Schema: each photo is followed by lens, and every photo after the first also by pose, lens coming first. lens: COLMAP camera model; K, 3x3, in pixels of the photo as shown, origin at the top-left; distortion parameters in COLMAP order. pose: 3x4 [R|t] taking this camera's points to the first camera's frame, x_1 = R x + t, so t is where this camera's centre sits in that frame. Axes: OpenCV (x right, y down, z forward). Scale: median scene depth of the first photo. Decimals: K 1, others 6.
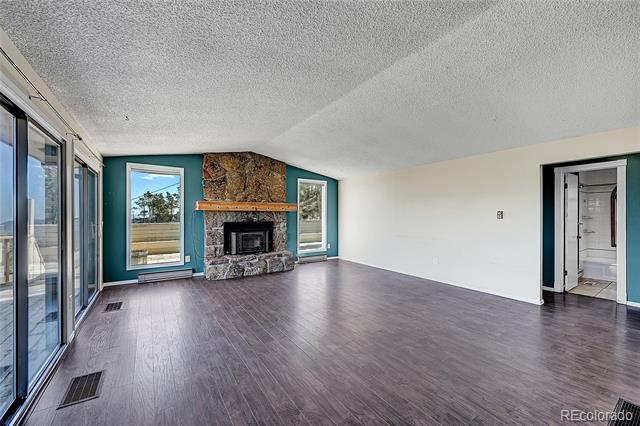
lens RADIAL K [[260.5, 0, 323.1], [0, 260.5, 213.6], [0, 0, 1]] dist [-0.000252, -0.000056]
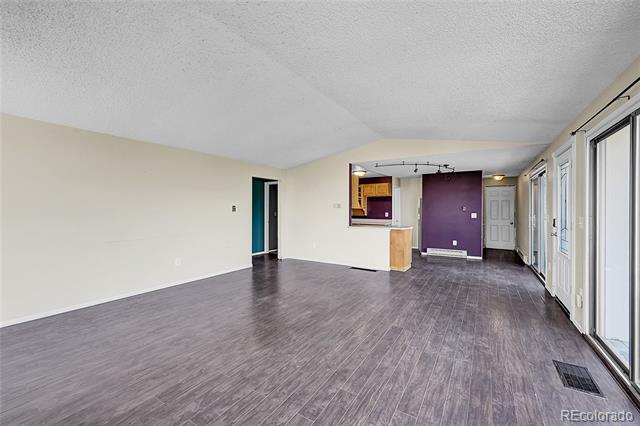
lens RADIAL K [[270.7, 0, 320.0], [0, 270.7, 213.0], [0, 0, 1]] dist [-0.001425, -0.000186]
pose [[-0.417567, -0.012736, 0.908557, -0.891931], [-0.006703, 0.999918, 0.010936, 0.009812], [-0.908621, -0.001523, -0.417618, 1.452049]]
